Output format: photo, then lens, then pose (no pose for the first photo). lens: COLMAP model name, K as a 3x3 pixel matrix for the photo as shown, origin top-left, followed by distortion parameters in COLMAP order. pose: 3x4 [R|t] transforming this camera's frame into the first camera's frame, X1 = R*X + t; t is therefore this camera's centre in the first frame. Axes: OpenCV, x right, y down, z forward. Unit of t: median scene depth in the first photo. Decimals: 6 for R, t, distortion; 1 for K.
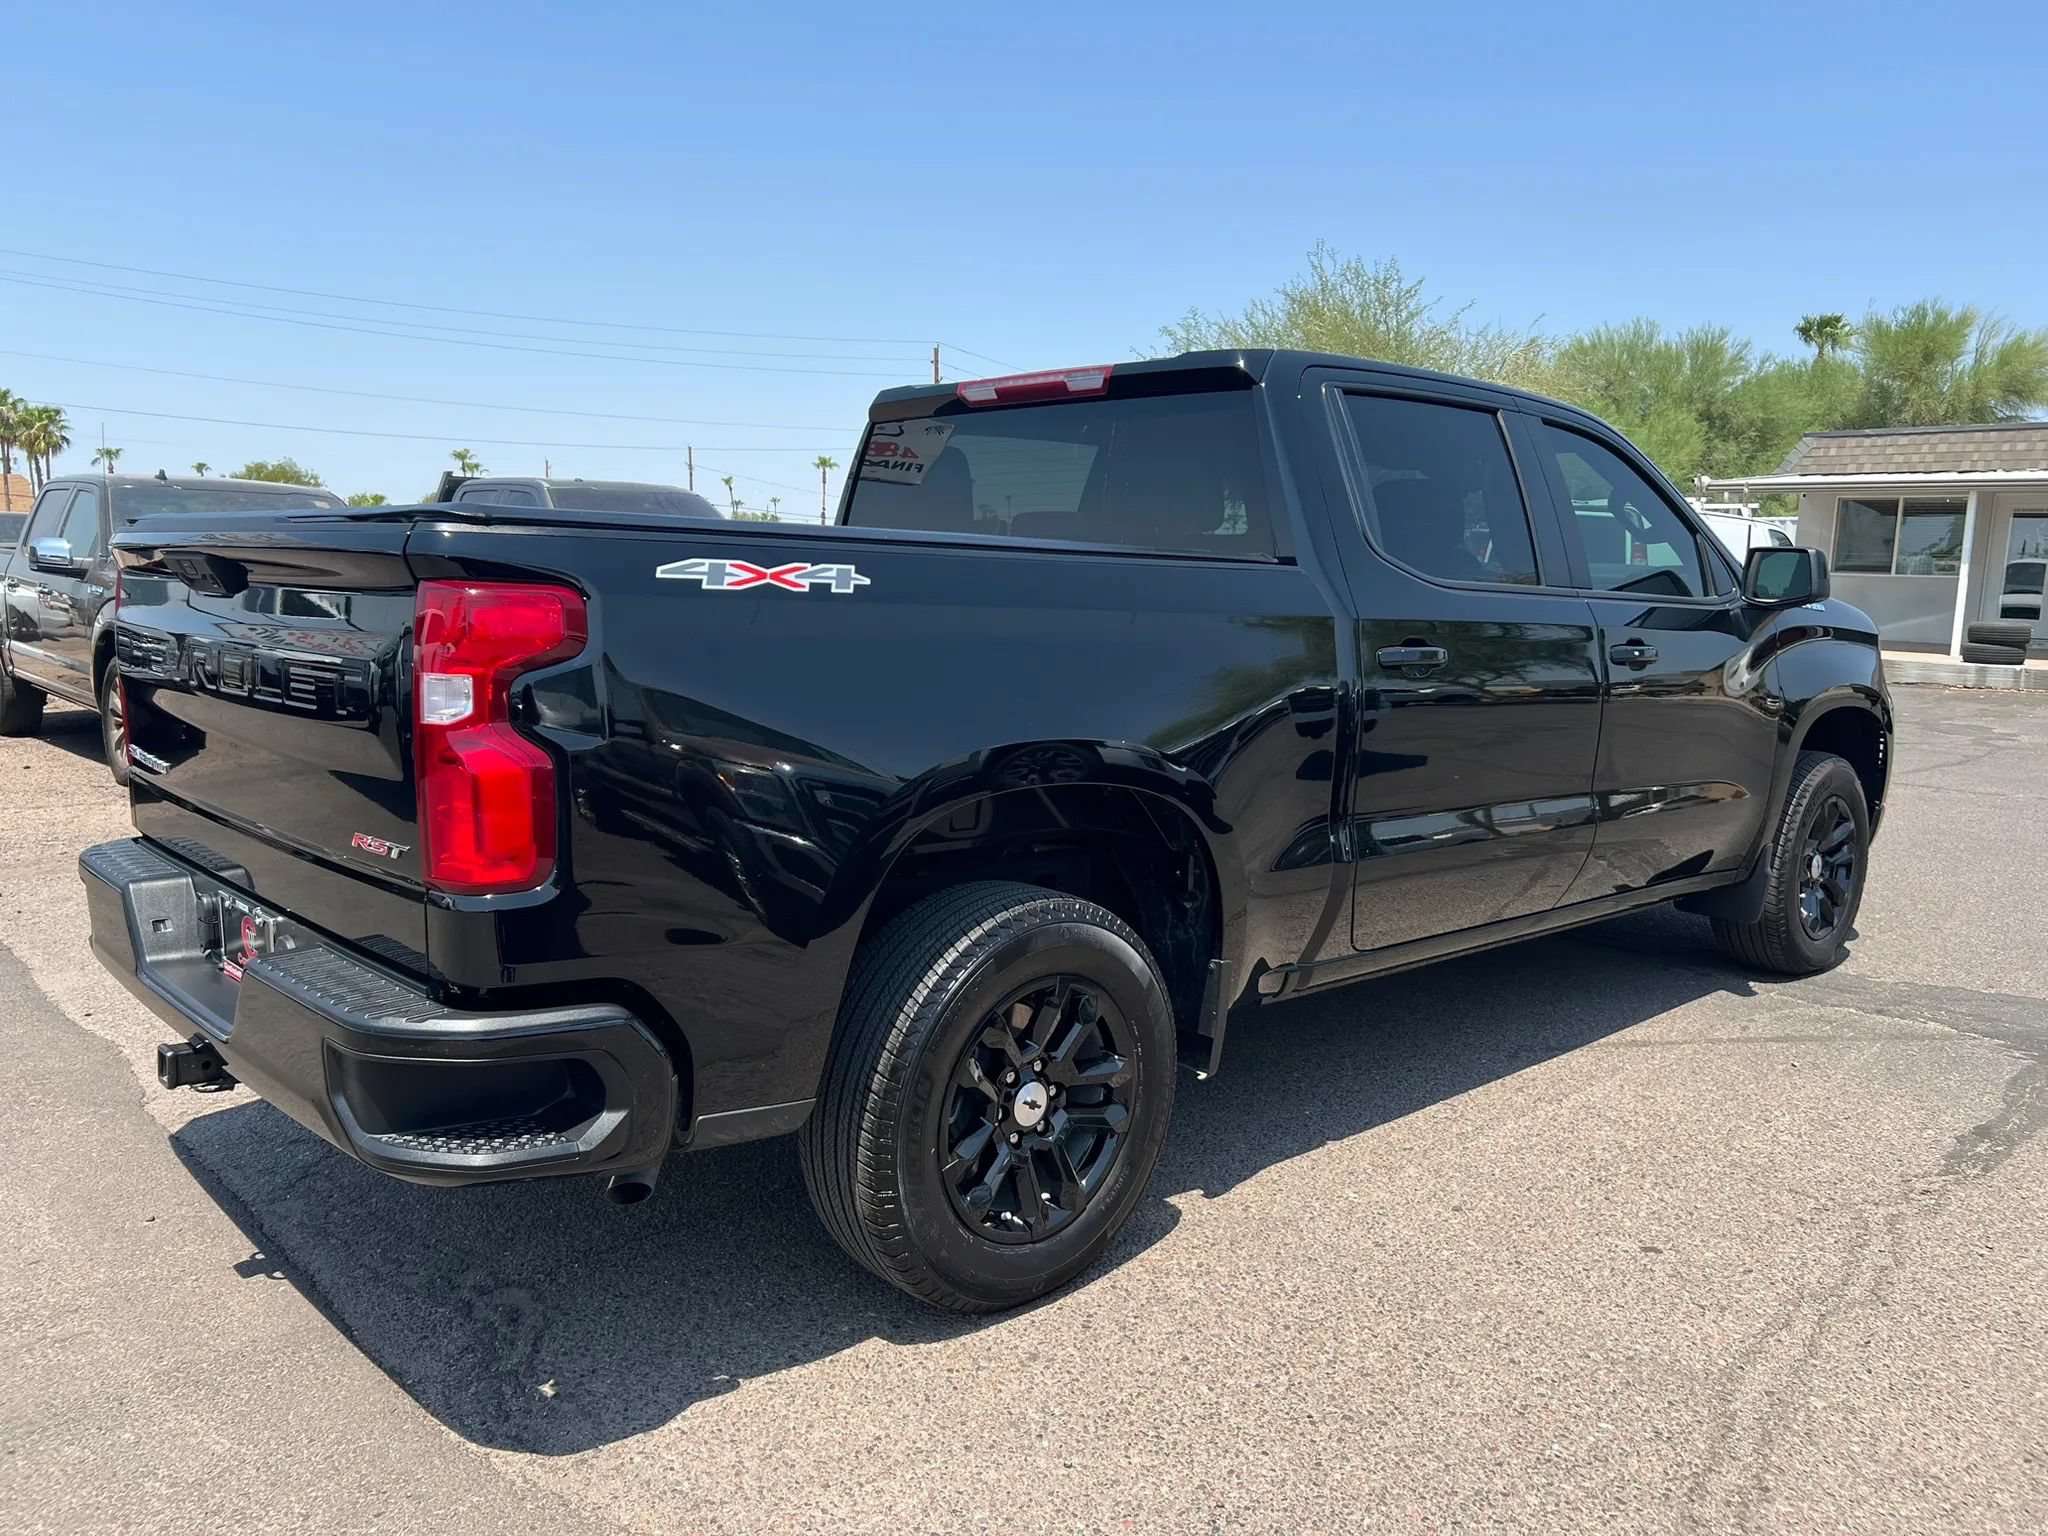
lens RADIAL K [[1577.6, 0, 1014.9], [0, 1577.6, 761.0], [0, 0, 1]] dist [0.039309, -0.030604]
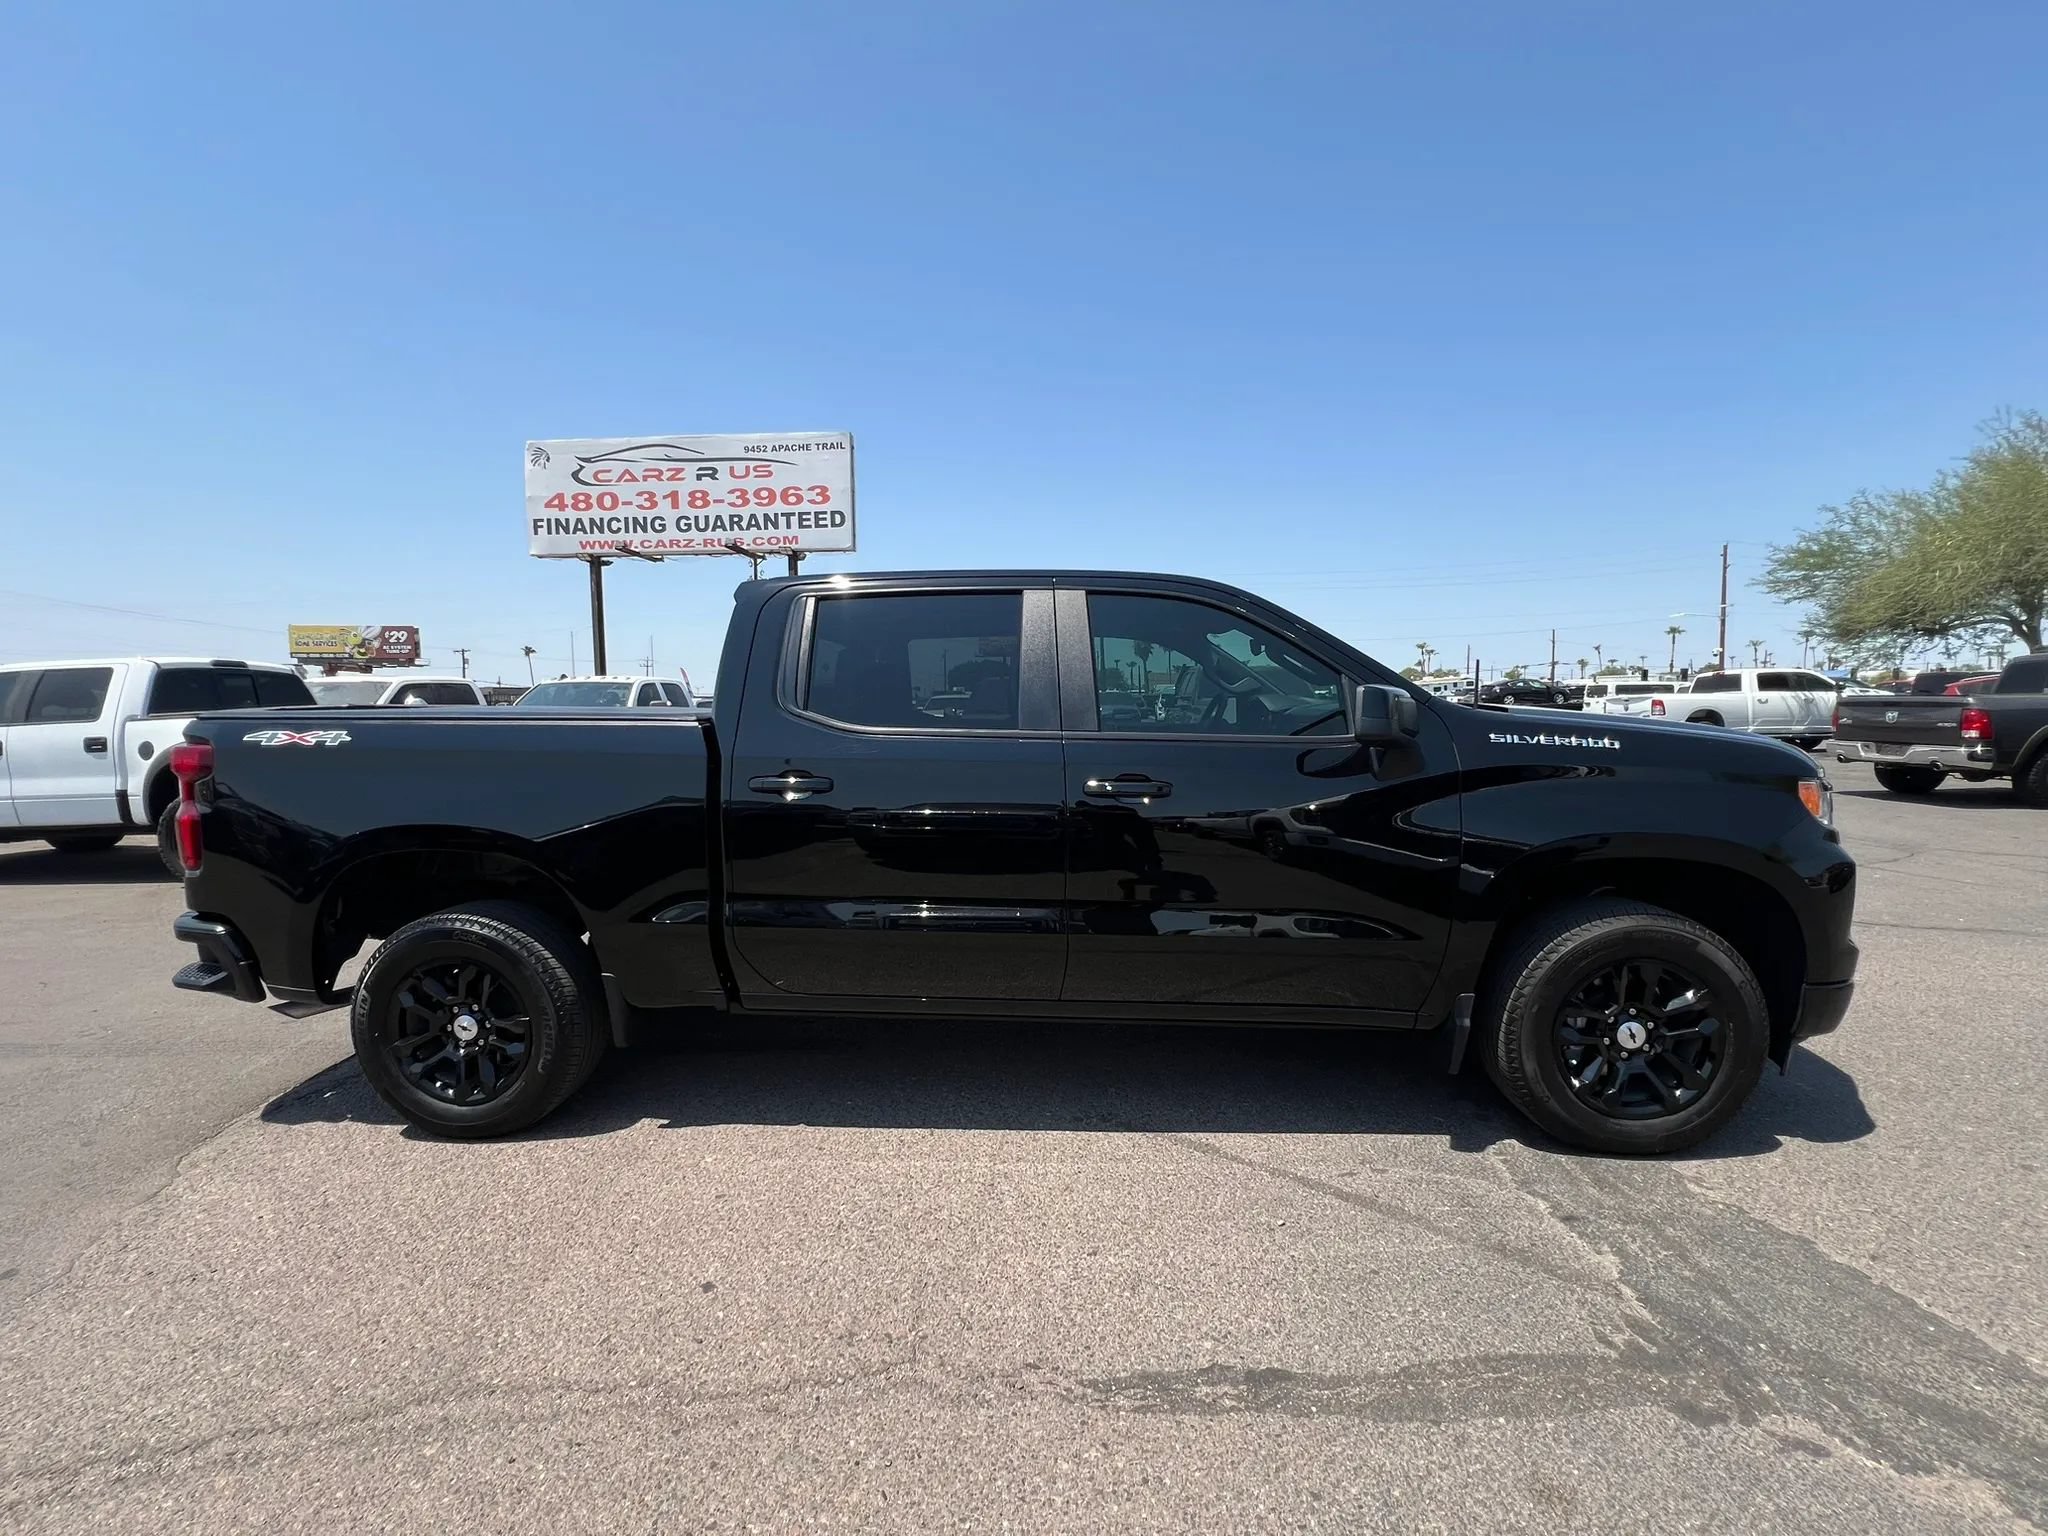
lens RADIAL K [[829.3, 0, 1024.0], [0, 829.3, 768.0], [0, 0, 1]] dist [-0.001470, 0.000371]
pose [[0.687066, 0.025375, -0.726152, 0.673714], [-0.062269, 0.997770, -0.024051, -0.056171], [0.723922, 0.061741, 0.687114, 0.479364]]
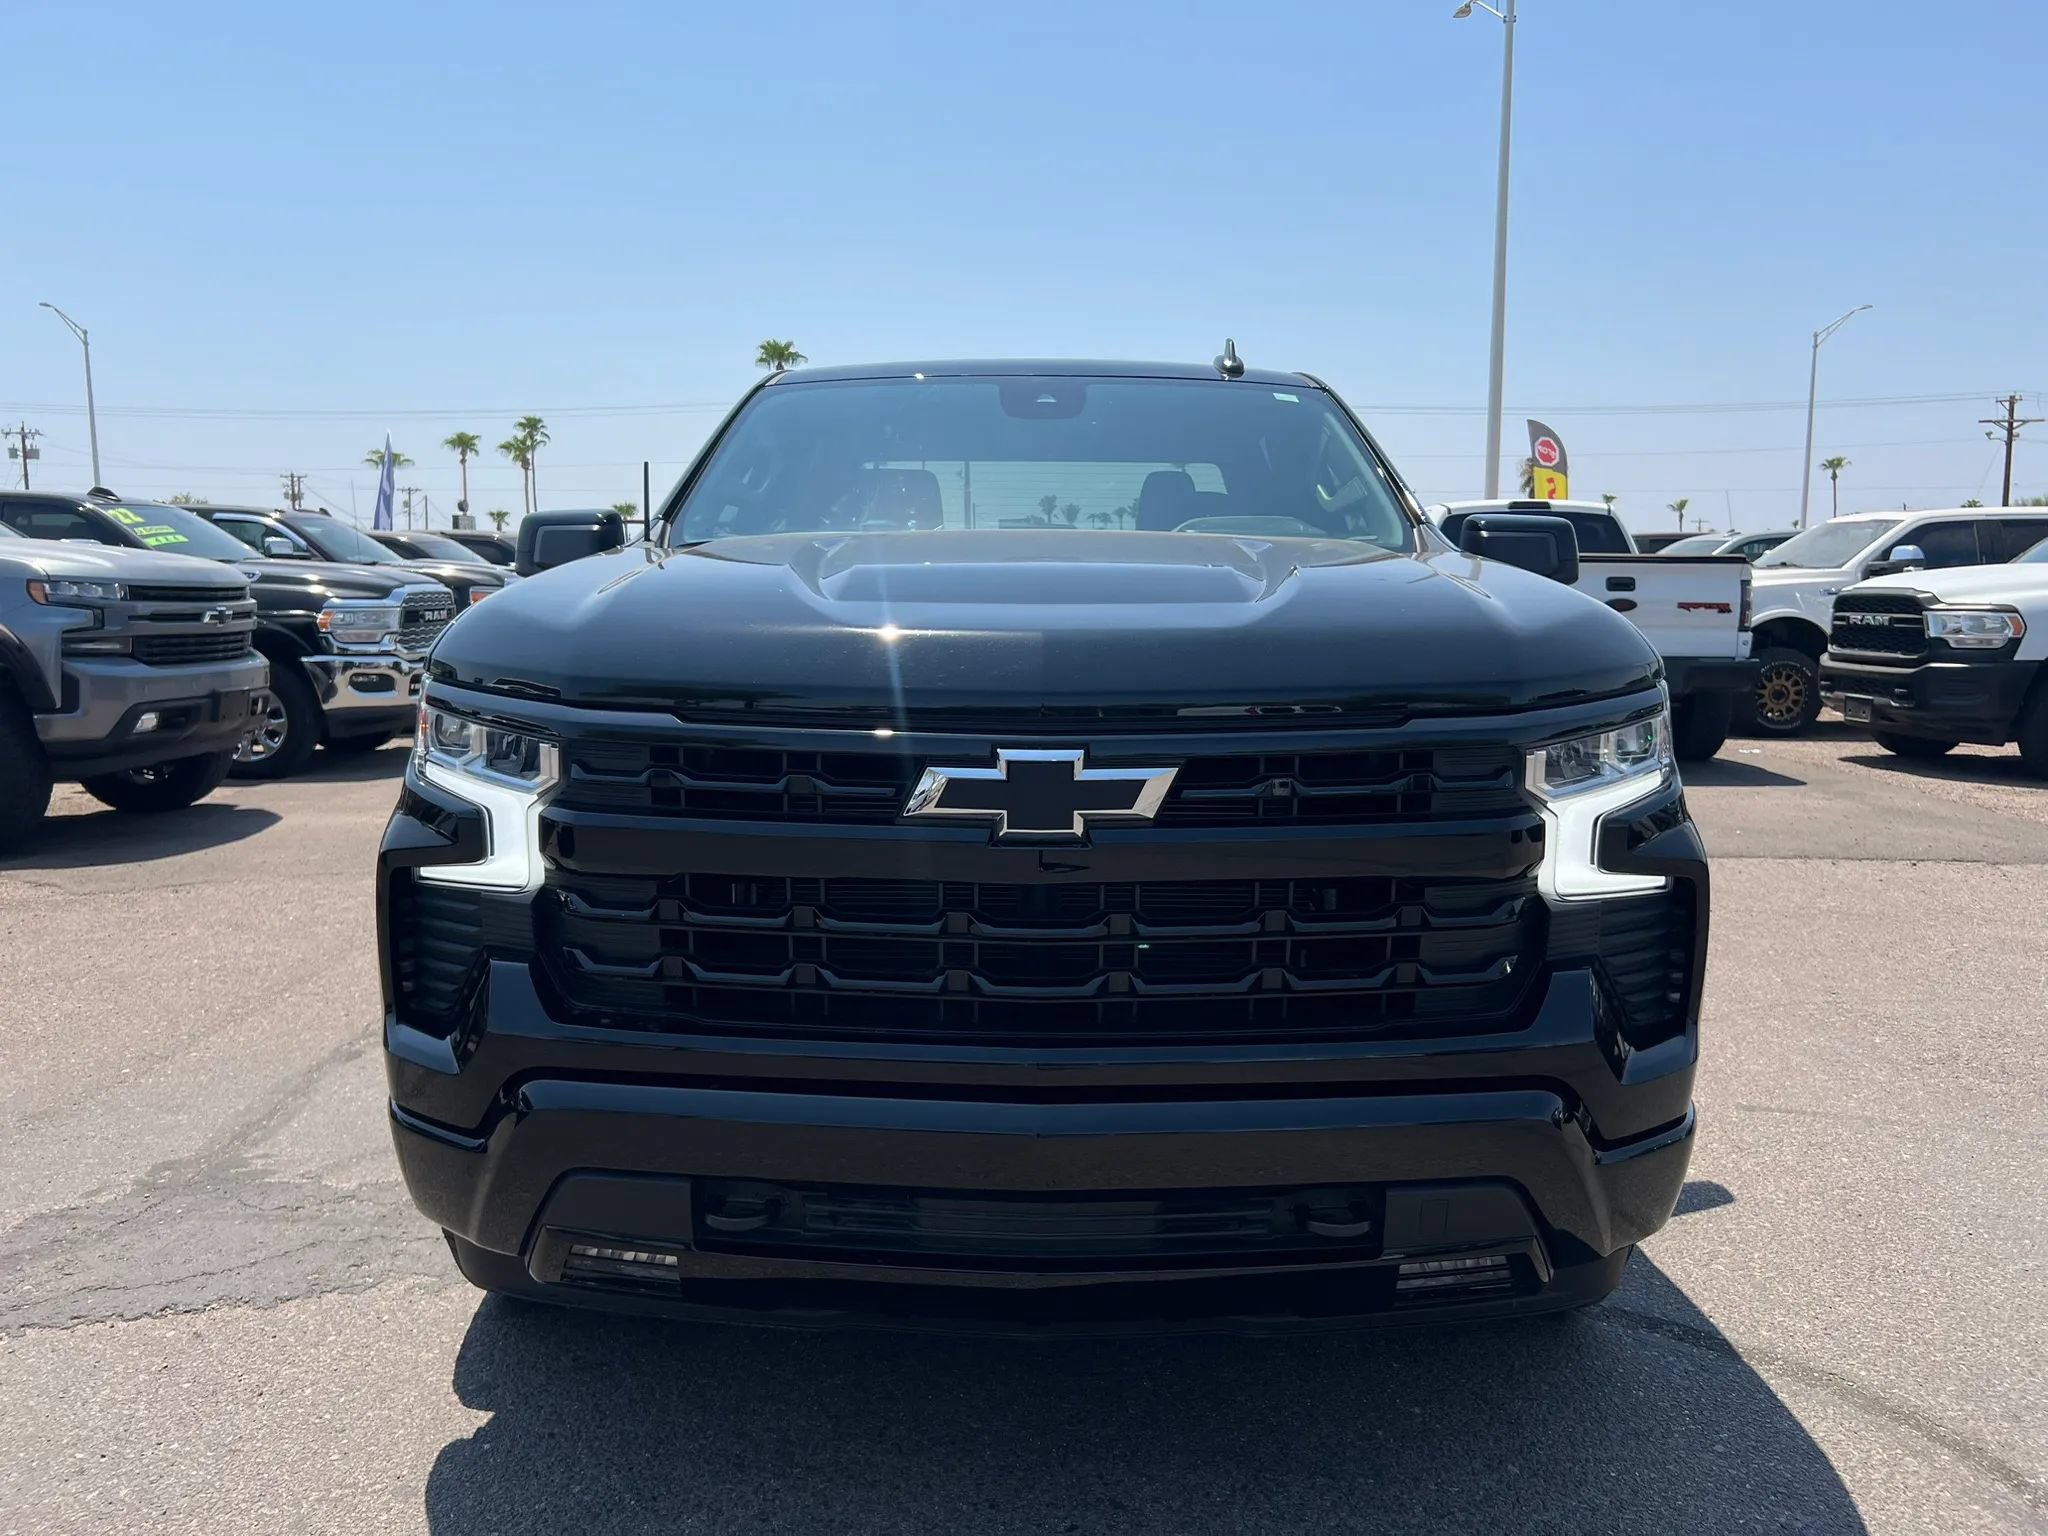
lens RADIAL K [[1577.6, 0, 1014.9], [0, 1577.6, 761.0], [0, 0, 1]] dist [0.039309, -0.030604]
pose [[-0.700944, 0.056797, -0.710951, 0.856237], [-0.109160, 0.976536, 0.185637, -0.175329], [0.704813, 0.207728, -0.678297, 1.637935]]
